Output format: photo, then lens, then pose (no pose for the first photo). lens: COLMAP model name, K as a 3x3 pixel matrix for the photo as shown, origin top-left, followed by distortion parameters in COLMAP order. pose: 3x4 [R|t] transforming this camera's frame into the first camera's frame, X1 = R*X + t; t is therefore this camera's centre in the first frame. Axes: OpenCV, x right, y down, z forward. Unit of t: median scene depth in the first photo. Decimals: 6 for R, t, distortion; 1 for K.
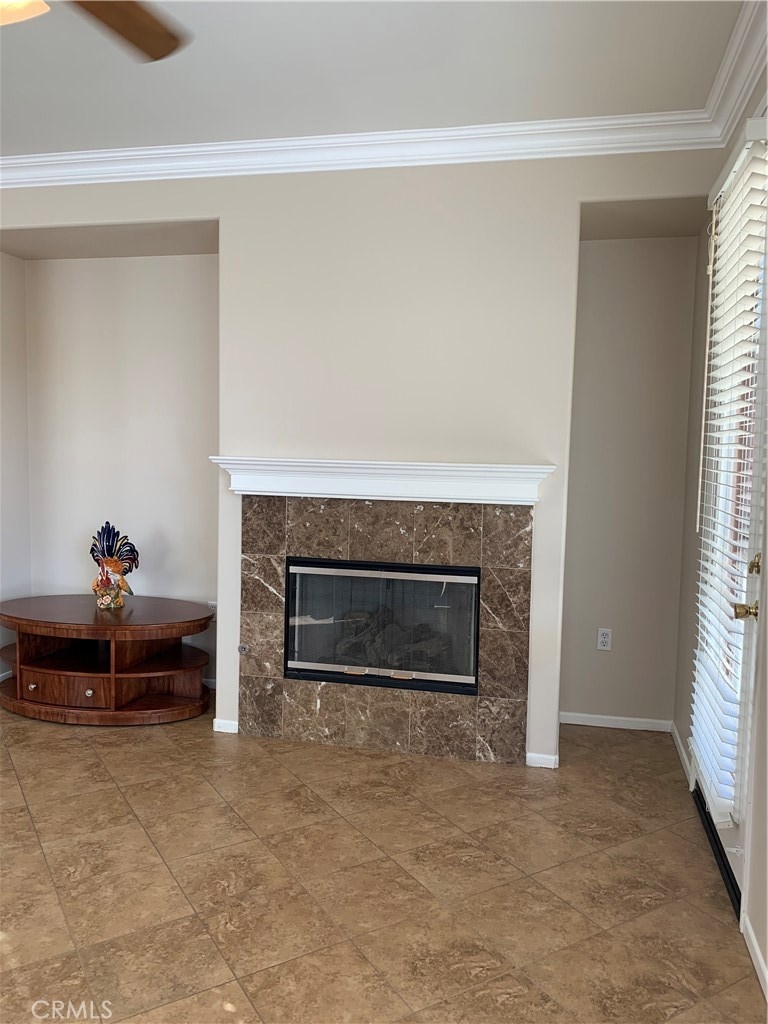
lens RADIAL K [[779.8, 0, 392.4], [0, 779.8, 510.0], [0, 0, 1]] dist [0.071465, -0.104306]
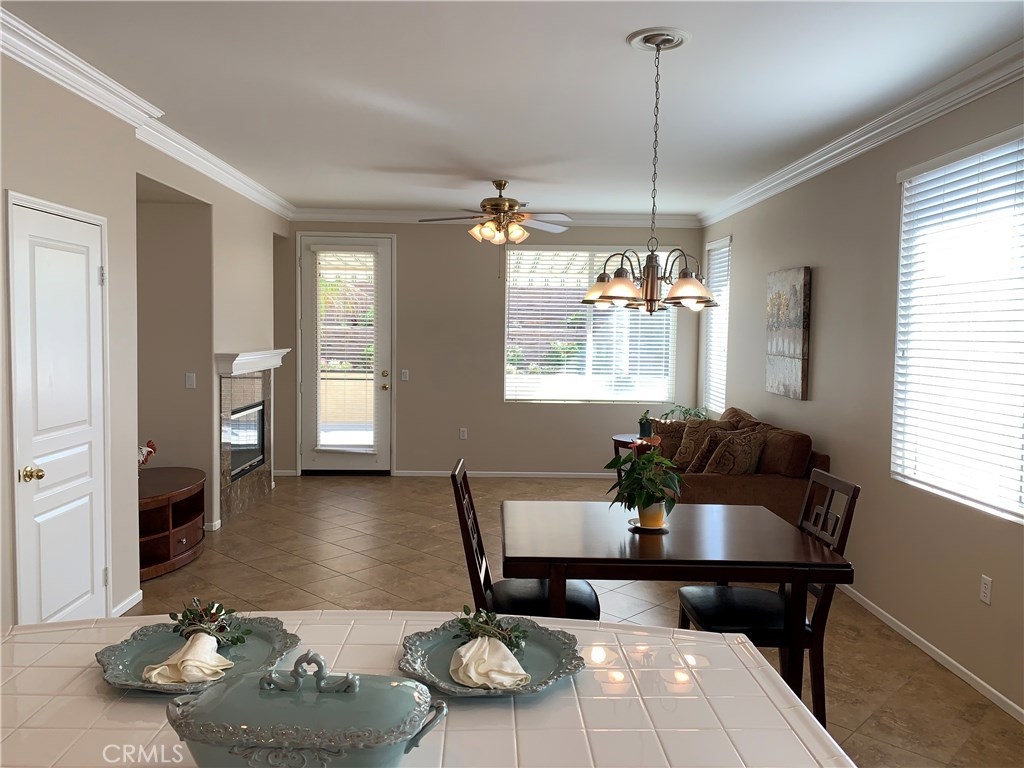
lens RADIAL K [[779.8, 0, 506.9], [0, 779.8, 375.4], [0, 0, 1]] dist [0.071465, -0.104306]
pose [[-0.242512, -0.083303, 0.966565, -2.003626], [0.052775, 0.993699, 0.098883, -0.159976], [-0.968712, 0.074991, -0.236587, 0.856490]]
